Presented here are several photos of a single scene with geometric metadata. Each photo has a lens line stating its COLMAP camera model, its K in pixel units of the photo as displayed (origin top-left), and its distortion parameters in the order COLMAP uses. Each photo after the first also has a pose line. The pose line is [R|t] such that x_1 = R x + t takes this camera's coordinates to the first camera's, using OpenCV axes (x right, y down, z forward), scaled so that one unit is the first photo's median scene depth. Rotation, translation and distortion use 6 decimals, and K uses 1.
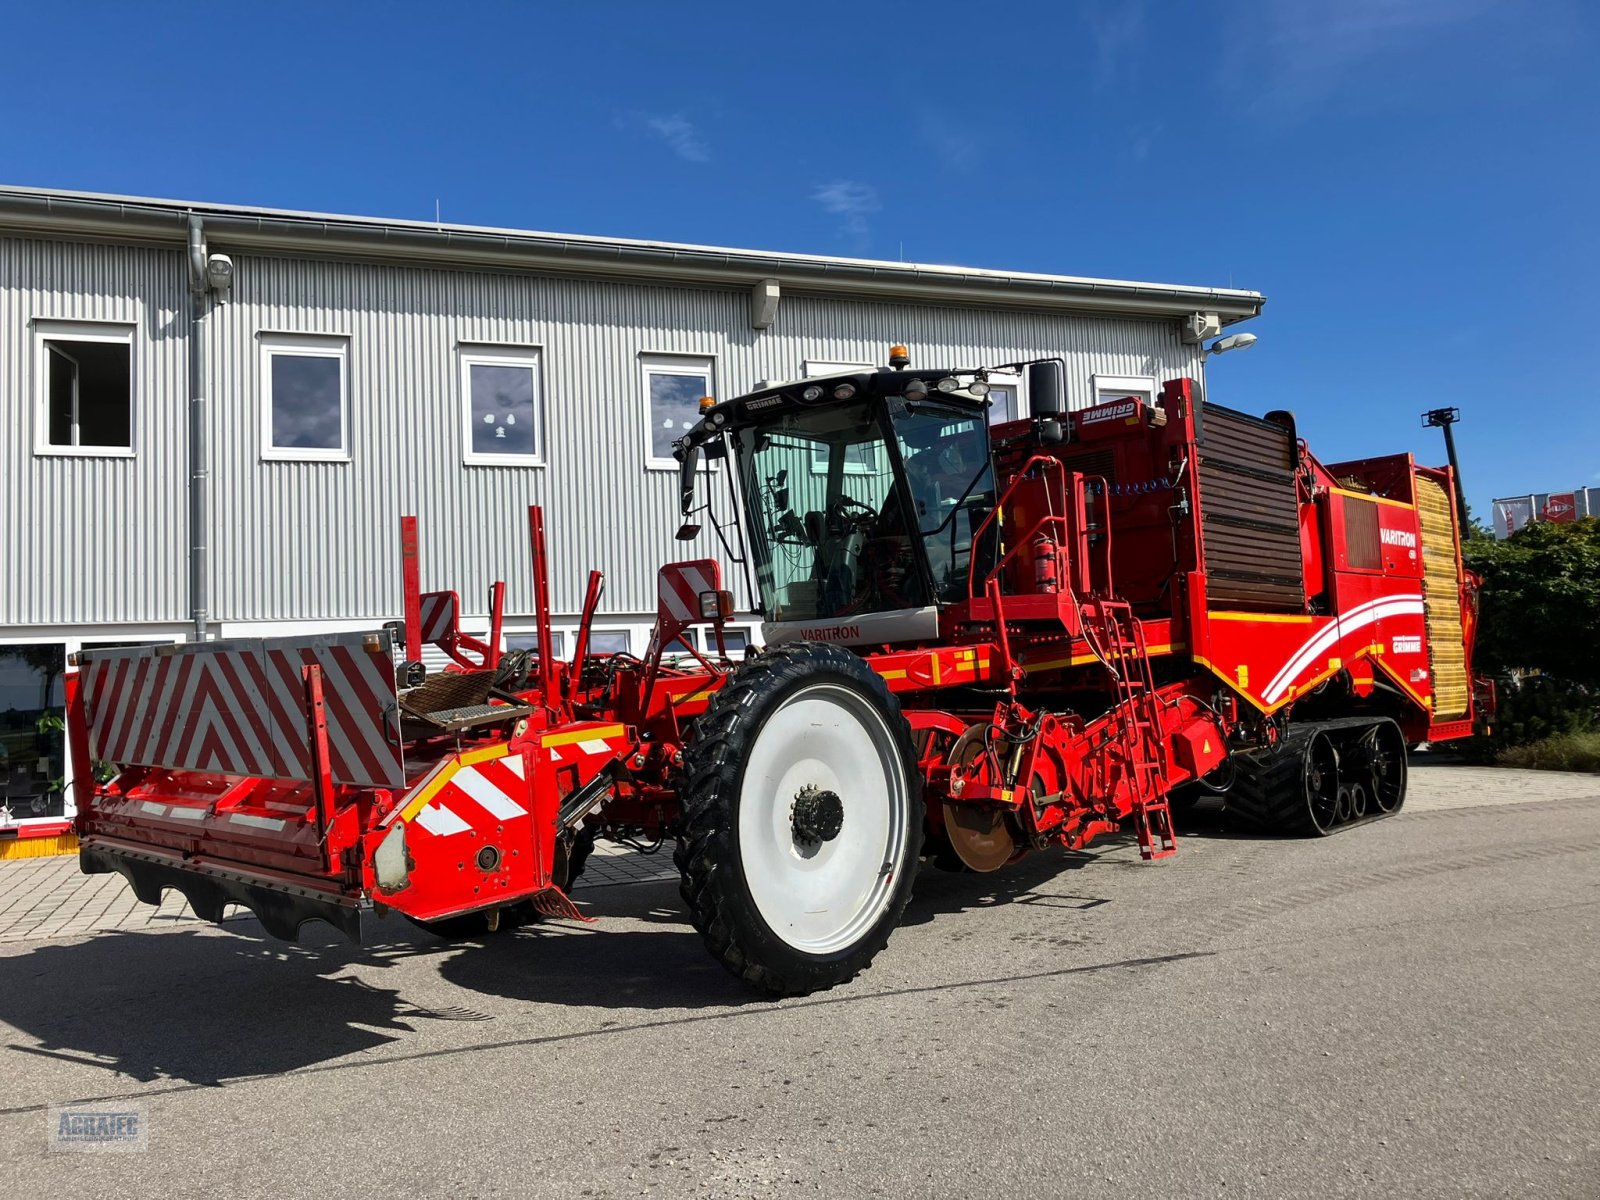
lens RADIAL K [[1327.9, 0, 795.9], [0, 1327.9, 595.9], [0, 0, 1]] dist [0.011138, -0.000672]
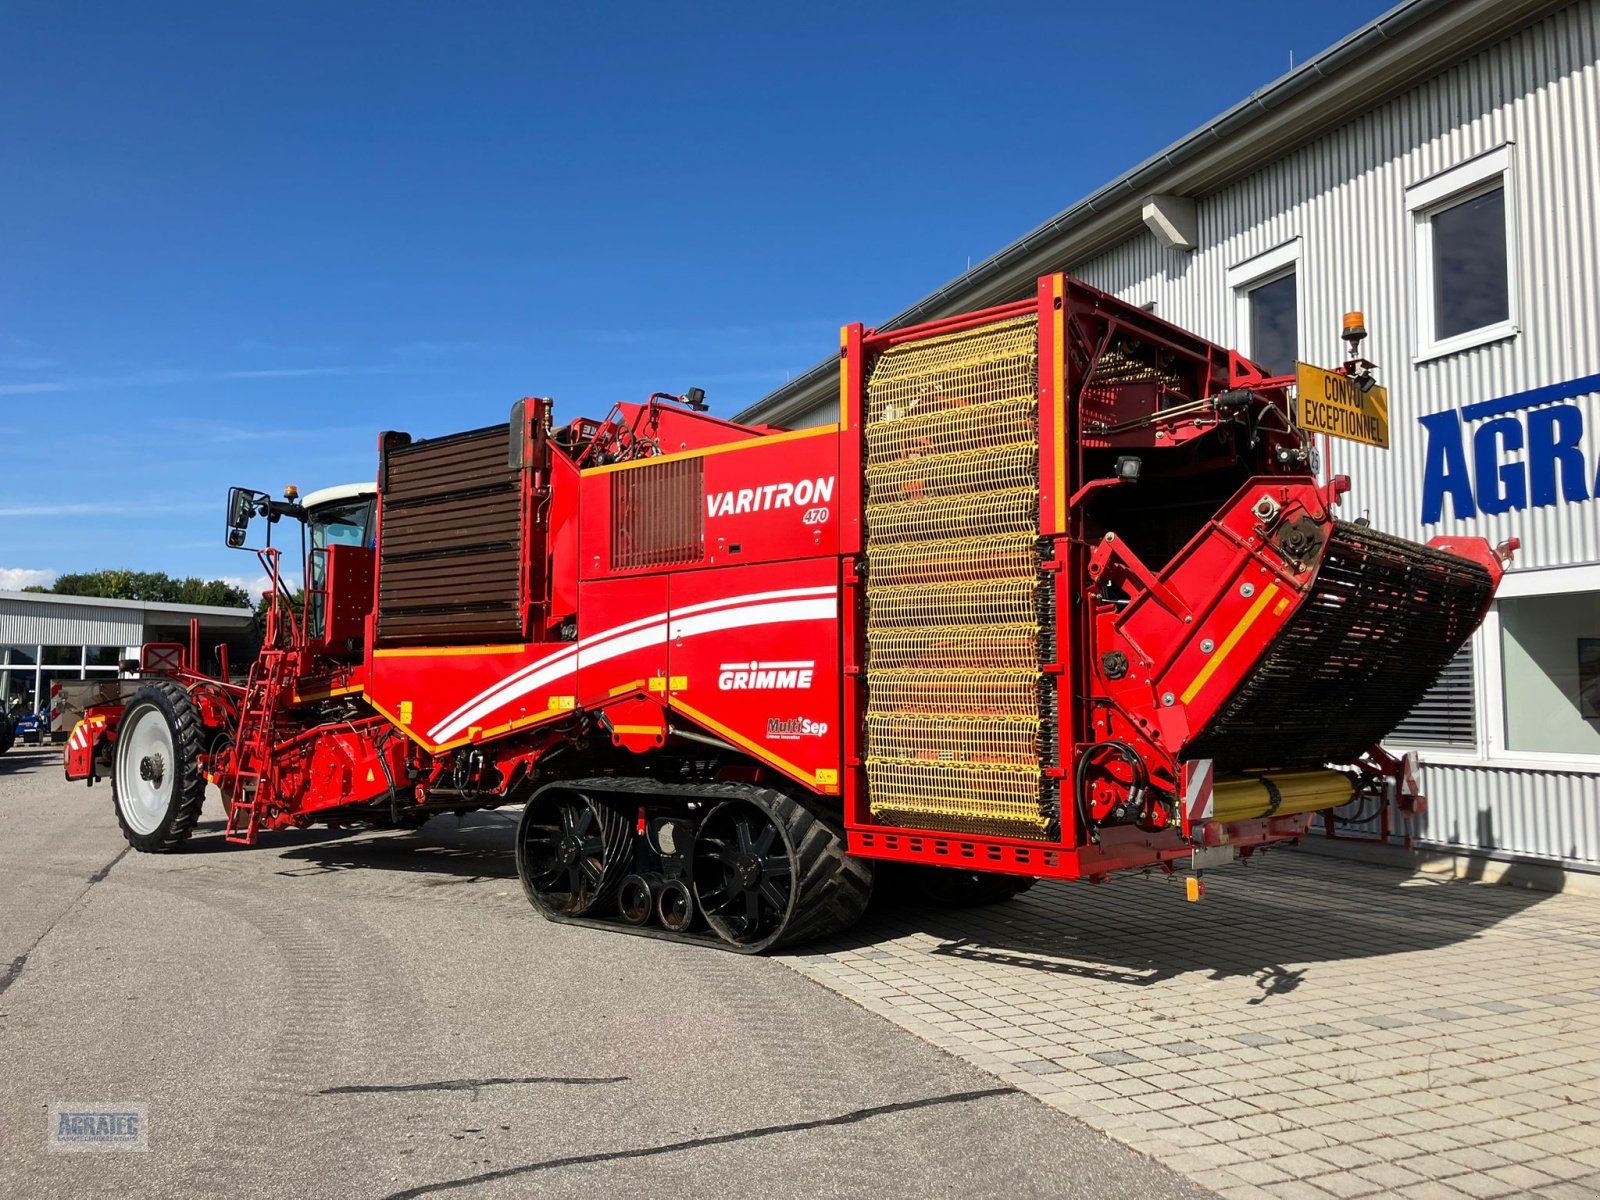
lens RADIAL K [[1325.3, 0, 786.0], [0, 1325.3, 593.3], [0, 0, 1]] dist [0.063278, -0.137380]
pose [[0.004832, -0.044069, -0.999017, 1.201739], [0.064874, 0.996938, -0.043663, 0.029952], [0.997882, -0.064600, 0.007676, 1.149097]]
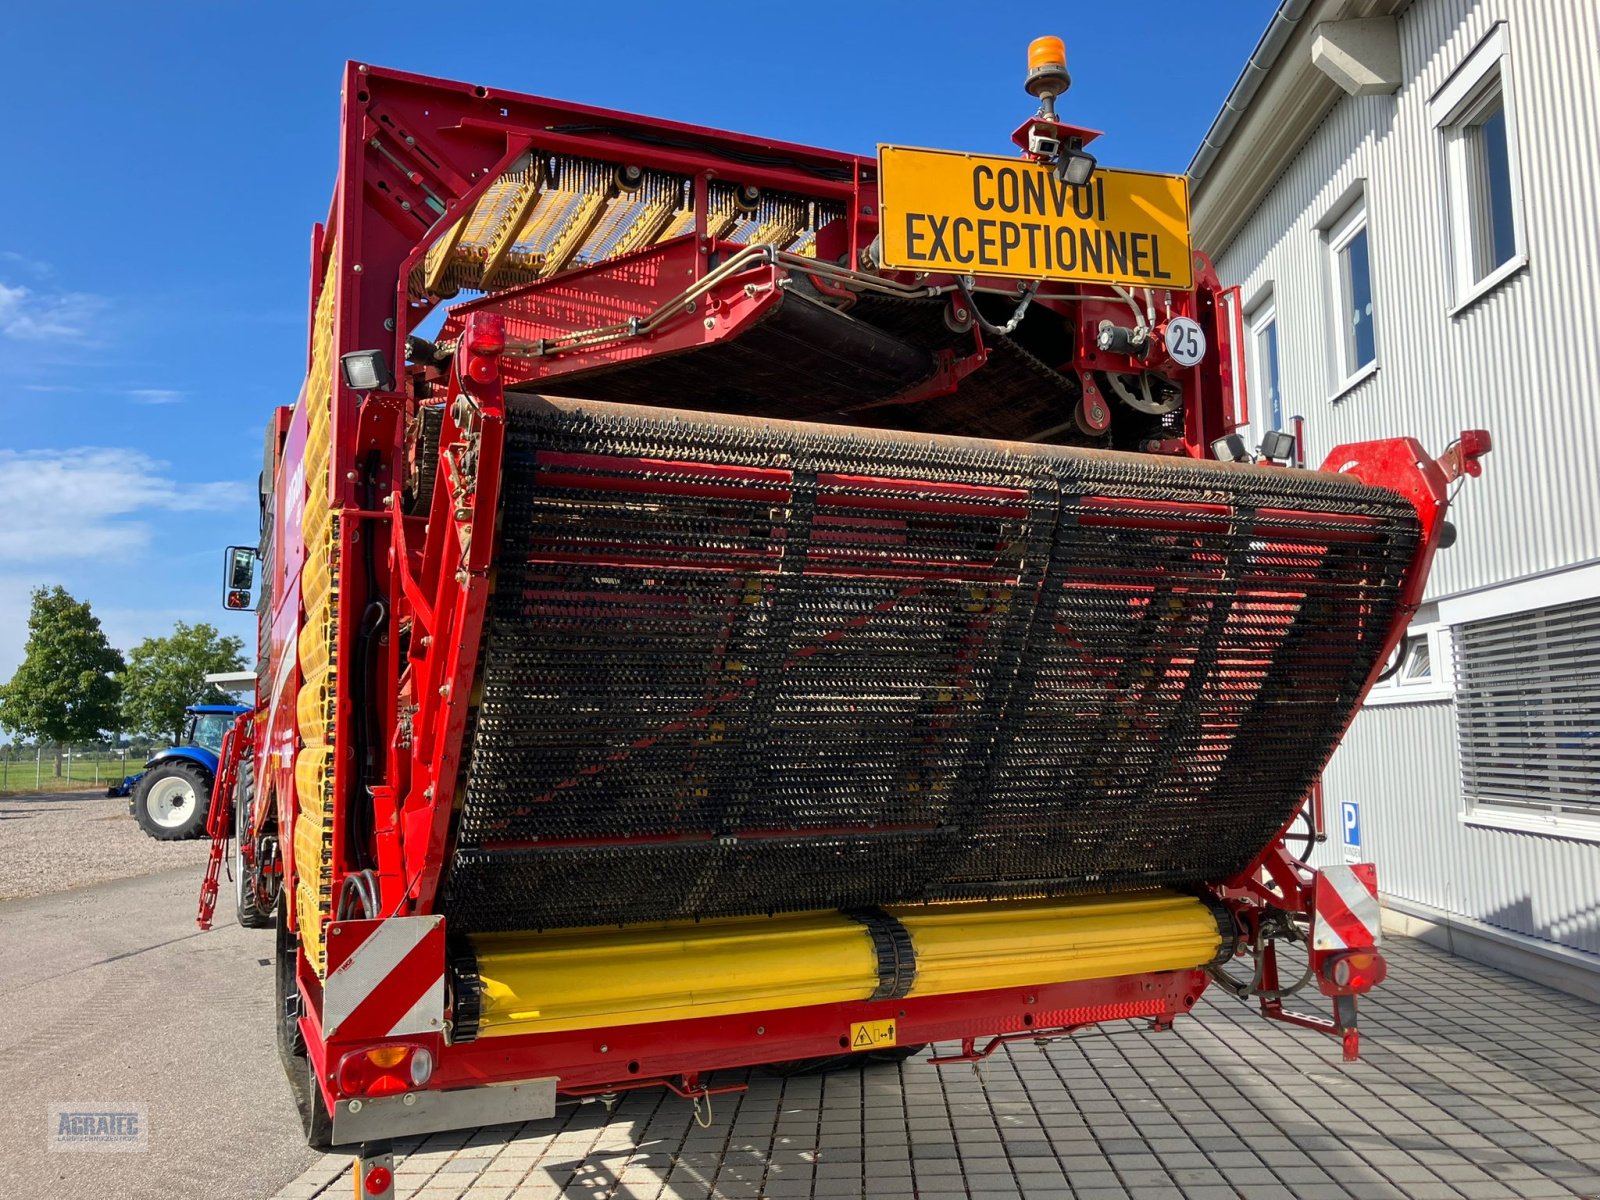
lens RADIAL K [[1327.9, 0, 795.9], [0, 1327.9, 595.9], [0, 0, 1]] dist [0.011138, -0.000672]
pose [[-0.398688, -0.058509, -0.915219, 0.888780], [0.097356, 0.989623, -0.105676, 0.055151], [0.911905, -0.131234, -0.388854, 1.497738]]
